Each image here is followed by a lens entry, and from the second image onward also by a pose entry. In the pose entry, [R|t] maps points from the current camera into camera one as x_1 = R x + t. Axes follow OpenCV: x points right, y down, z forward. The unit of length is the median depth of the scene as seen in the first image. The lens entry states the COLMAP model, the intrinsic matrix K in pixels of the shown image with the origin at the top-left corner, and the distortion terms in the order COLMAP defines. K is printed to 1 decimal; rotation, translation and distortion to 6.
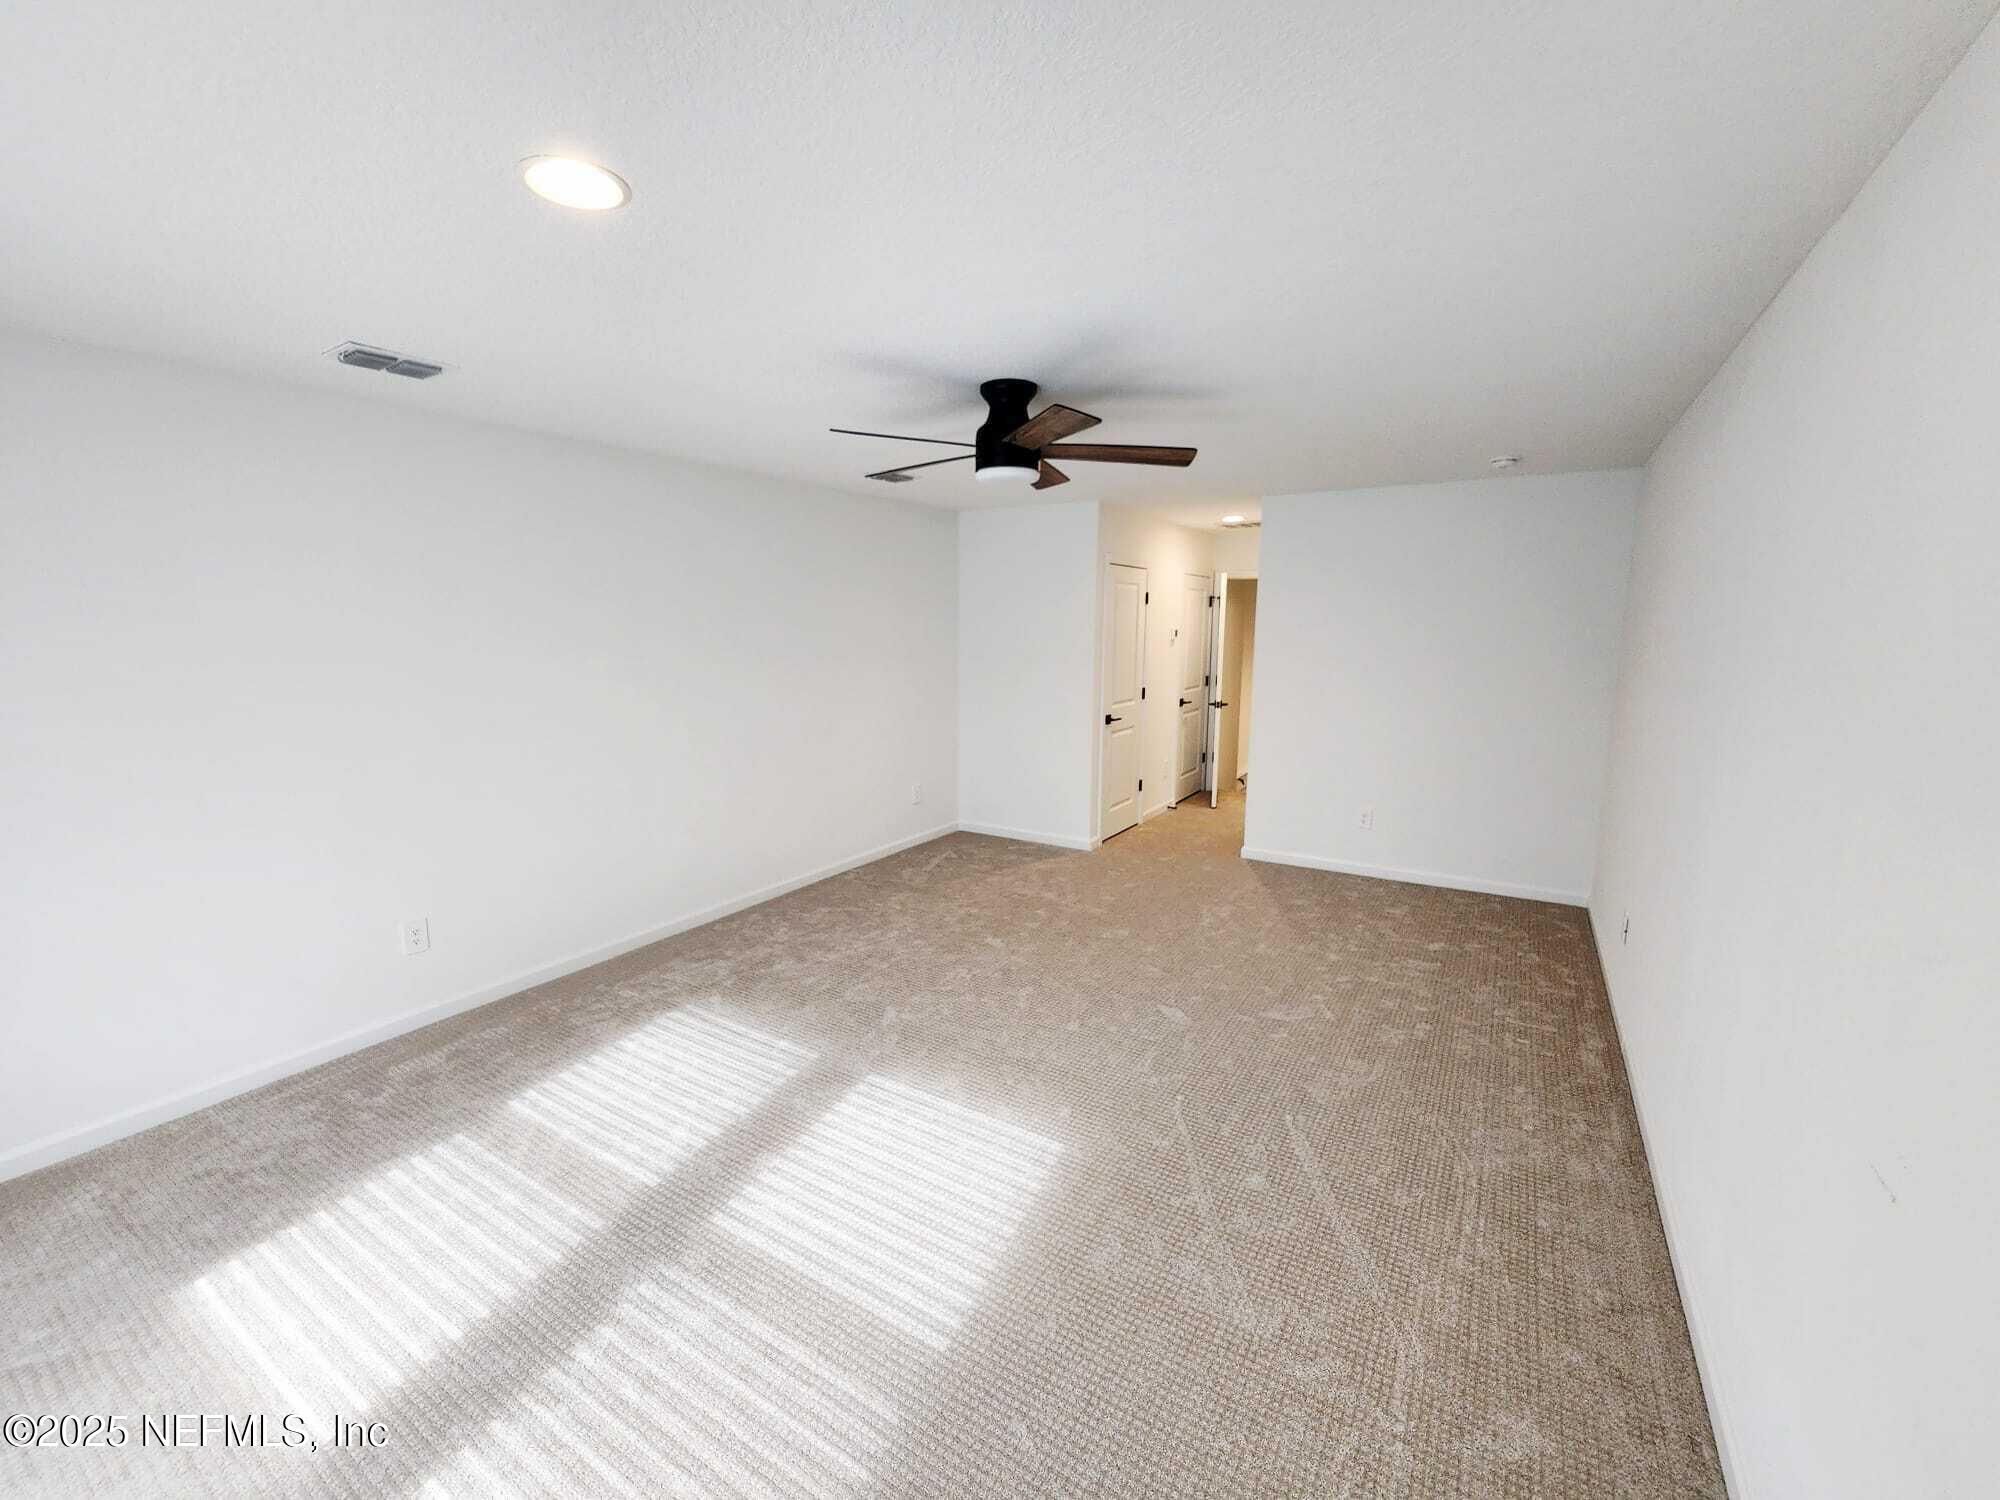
lens RADIAL K [[850.0, 0, 1000.0], [0, 850.0, 750.0], [0, 0, 1]] dist [-0.041055, 0.000029]
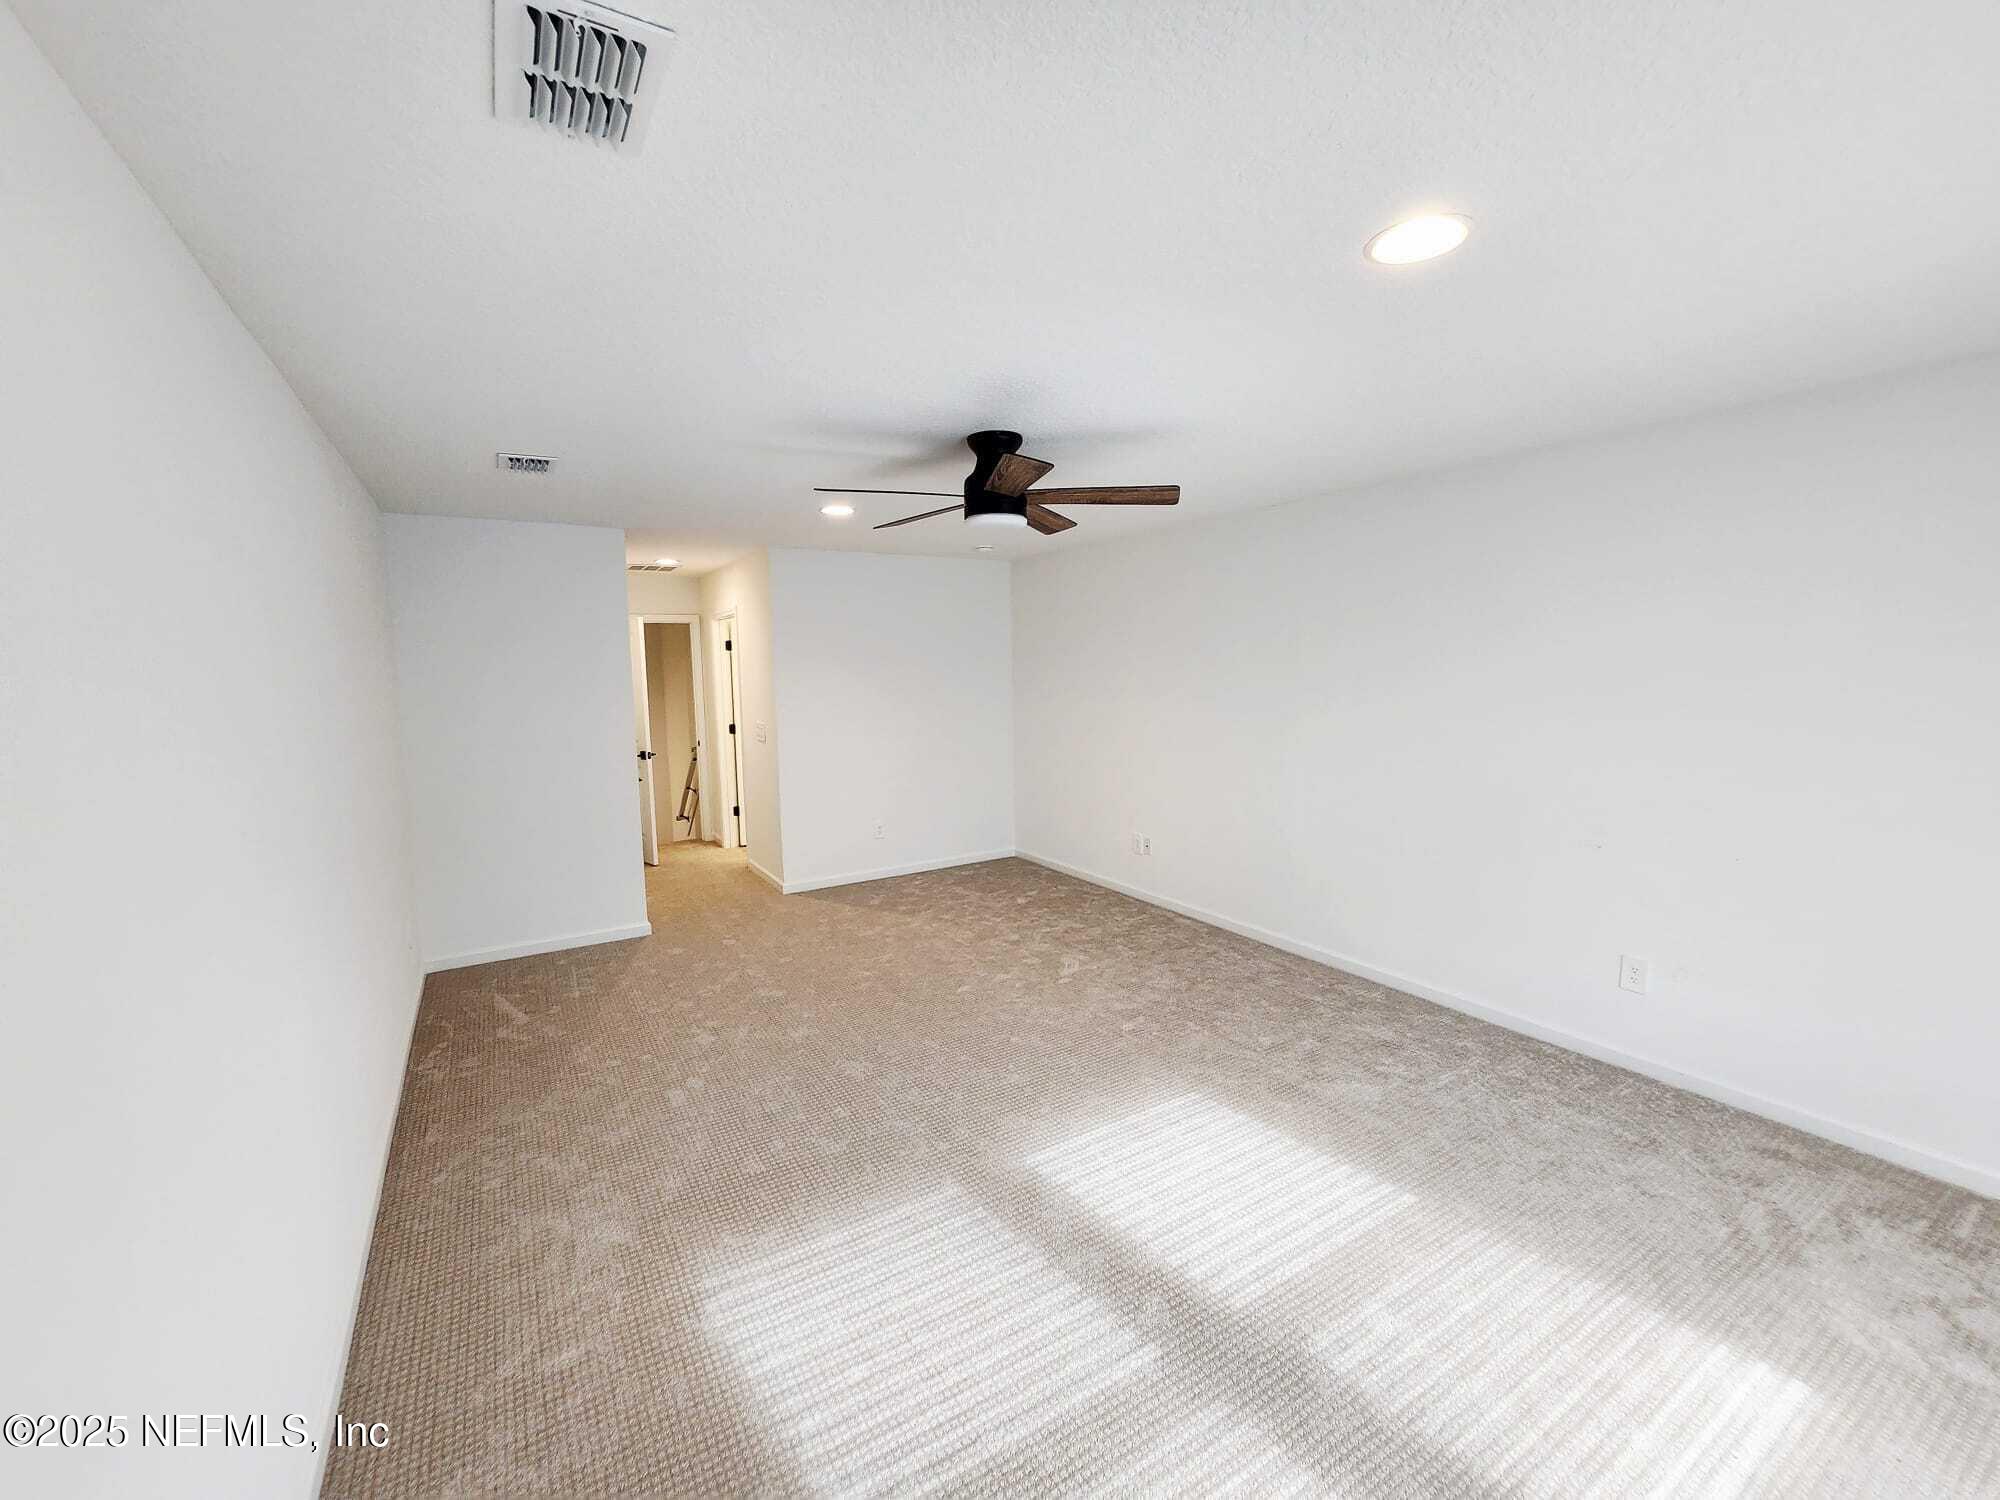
lens RADIAL K [[822.8, 0, 988.8], [0, 822.8, 759.4], [0, 0, 1]] dist [0.000004, 0.000176]
pose [[0.442457, -0.118672, 0.888903, -0.832255], [0.147956, 0.987282, 0.058161, -0.097856], [-0.884500, 0.105785, 0.454388, 0.520619]]
